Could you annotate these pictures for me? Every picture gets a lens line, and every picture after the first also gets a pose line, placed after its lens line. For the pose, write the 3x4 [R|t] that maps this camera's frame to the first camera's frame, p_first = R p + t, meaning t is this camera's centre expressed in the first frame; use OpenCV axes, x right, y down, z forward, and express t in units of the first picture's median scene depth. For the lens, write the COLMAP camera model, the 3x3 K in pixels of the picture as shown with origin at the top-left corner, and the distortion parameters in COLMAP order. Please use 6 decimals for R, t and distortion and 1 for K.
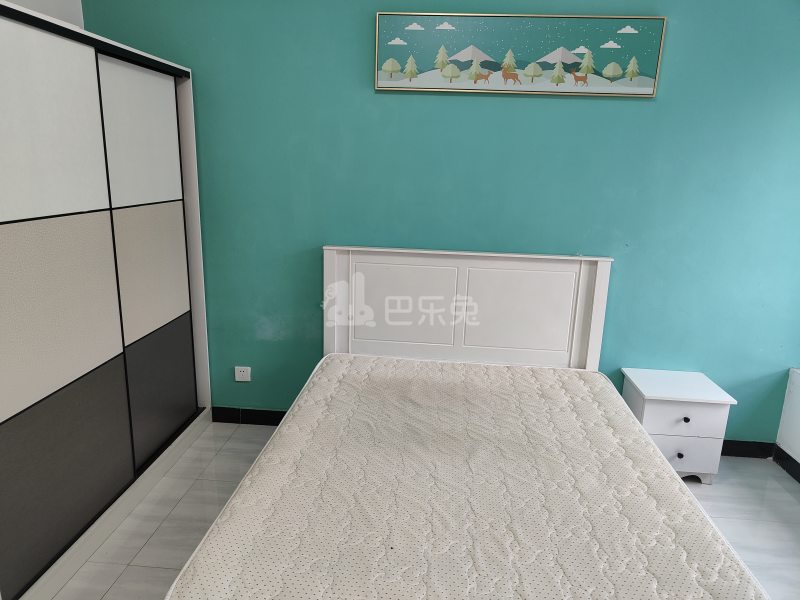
lens RADIAL K [[556.5, 0, 390.7], [0, 556.5, 305.5], [0, 0, 1]] dist [0.008575, -0.002914]
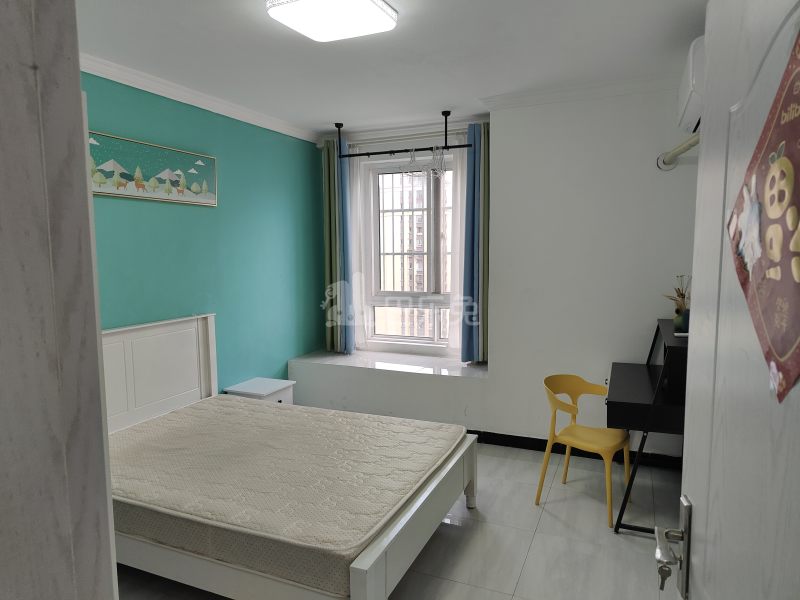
lens RADIAL K [[556.5, 0, 390.7], [0, 556.5, 305.5], [0, 0, 1]] dist [0.008575, -0.002914]
pose [[0.319044, -0.133531, 0.938286, -0.844040], [0.253360, 0.966009, 0.051327, -0.065741], [-0.913247, 0.221349, 0.342031, 0.096634]]
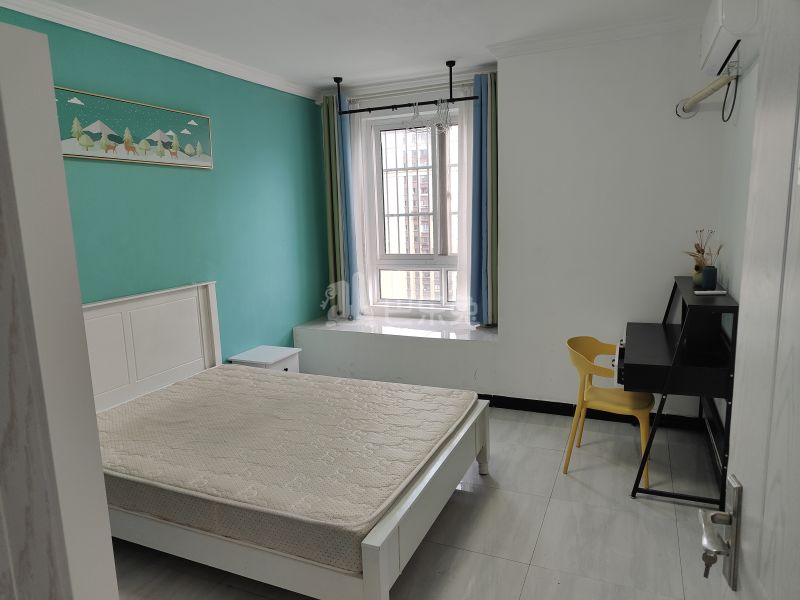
lens RADIAL K [[556.5, 0, 390.7], [0, 556.5, 305.5], [0, 0, 1]] dist [0.008575, -0.002914]
pose [[0.324183, -0.202914, 0.923976, -0.797749], [0.275648, 0.954603, 0.112927, -0.065434], [-0.904944, 0.218083, 0.365398, 0.116263]]
